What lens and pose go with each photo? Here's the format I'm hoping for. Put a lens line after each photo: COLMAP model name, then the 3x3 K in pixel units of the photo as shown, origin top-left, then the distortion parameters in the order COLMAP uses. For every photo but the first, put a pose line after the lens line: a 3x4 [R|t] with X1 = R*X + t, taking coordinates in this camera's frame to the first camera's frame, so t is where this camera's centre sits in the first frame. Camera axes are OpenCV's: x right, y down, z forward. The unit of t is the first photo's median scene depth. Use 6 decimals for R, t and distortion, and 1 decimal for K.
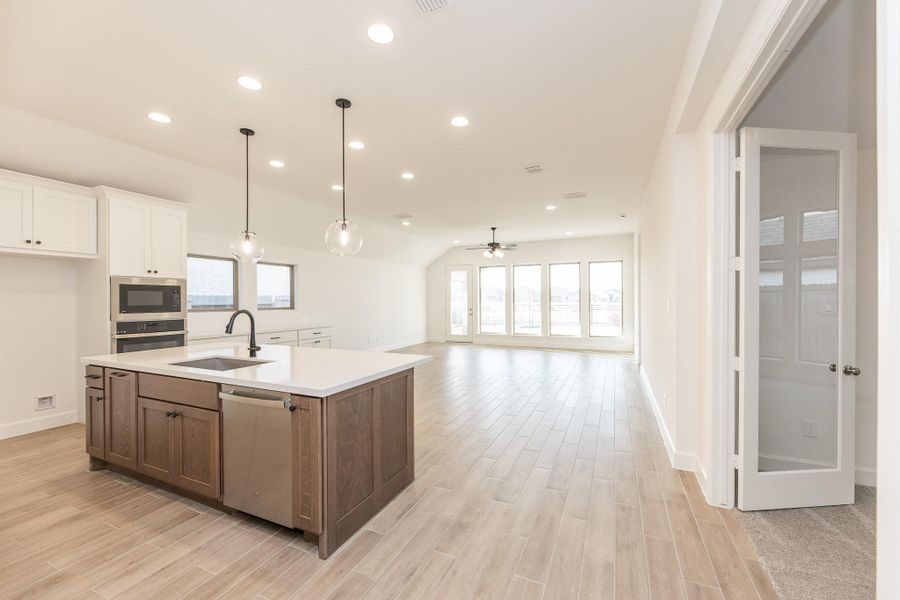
lens RADIAL K [[364.2, 0, 456.9], [0, 364.2, 298.1], [0, 0, 1]] dist [-0.005376, 0.000376]
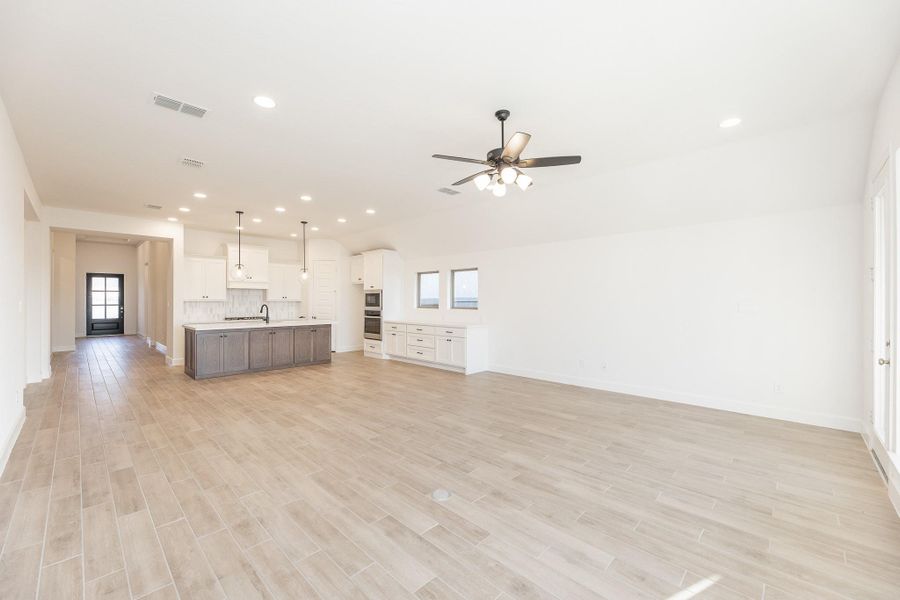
lens RADIAL K [[364.2, 0, 457.2], [0, 364.2, 302.3], [0, 0, 1]] dist [-0.005376, 0.000376]
pose [[-0.338998, 0.008639, -0.940747, 0.707334], [0.004631, 0.999961, 0.007514, 0.001044], [0.940776, -0.001809, -0.339025, 1.593328]]
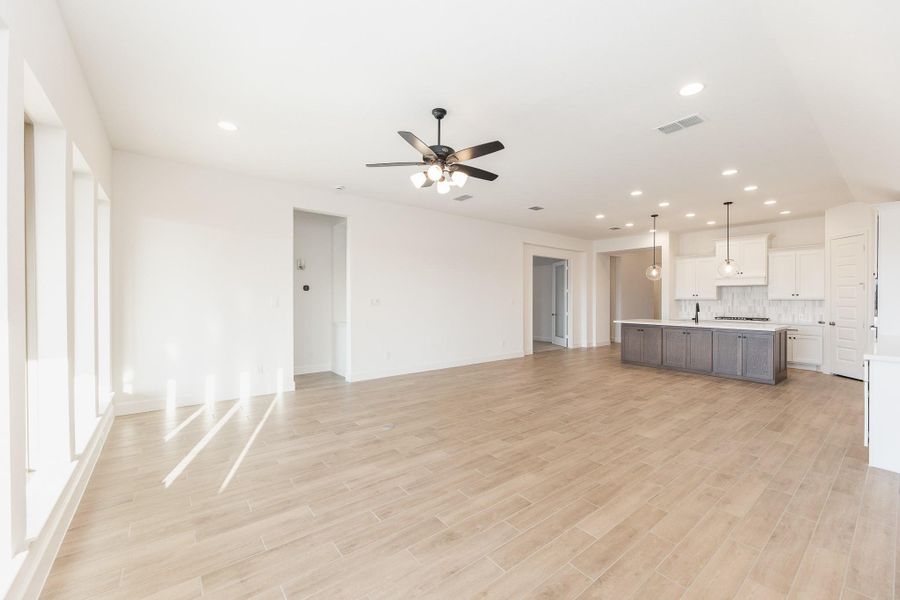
lens RADIAL K [[360.4, 0, 449.9], [0, 360.4, 300.5], [0, 0, 1]] dist [-0.003958, 0.000165]
pose [[-0.880246, 0.001376, 0.474516, -0.133182], [0.000527, 0.999998, -0.001924, 0.009910], [-0.474517, -0.001443, -0.880245, 1.959825]]
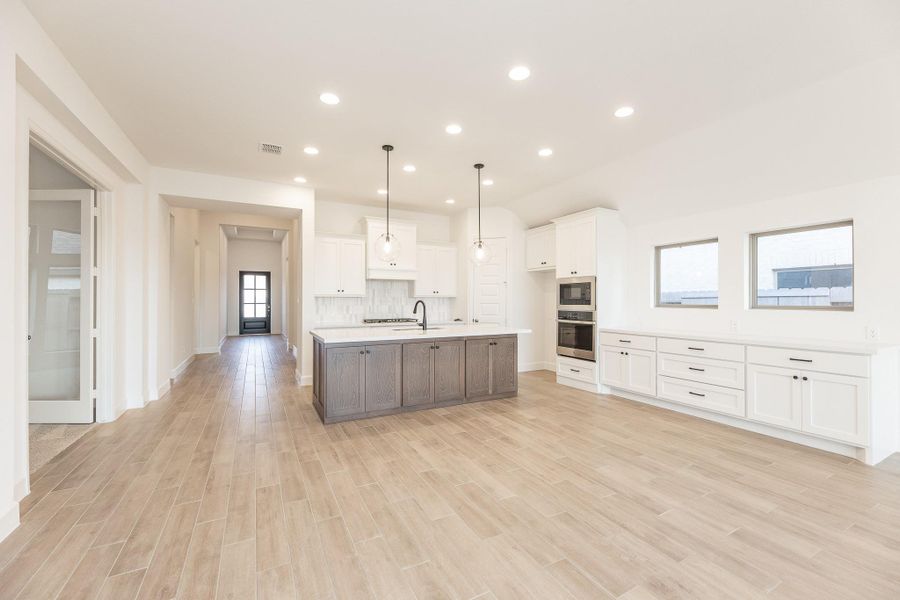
lens RADIAL K [[364.2, 0, 456.0], [0, 364.2, 302.5], [0, 0, 1]] dist [-0.005376, 0.000376]
pose [[-0.607739, 0.008271, -0.794094, 0.320275], [0.006412, 0.999964, 0.005508, 0.016169], [0.794111, -0.001744, -0.607770, 1.065436]]
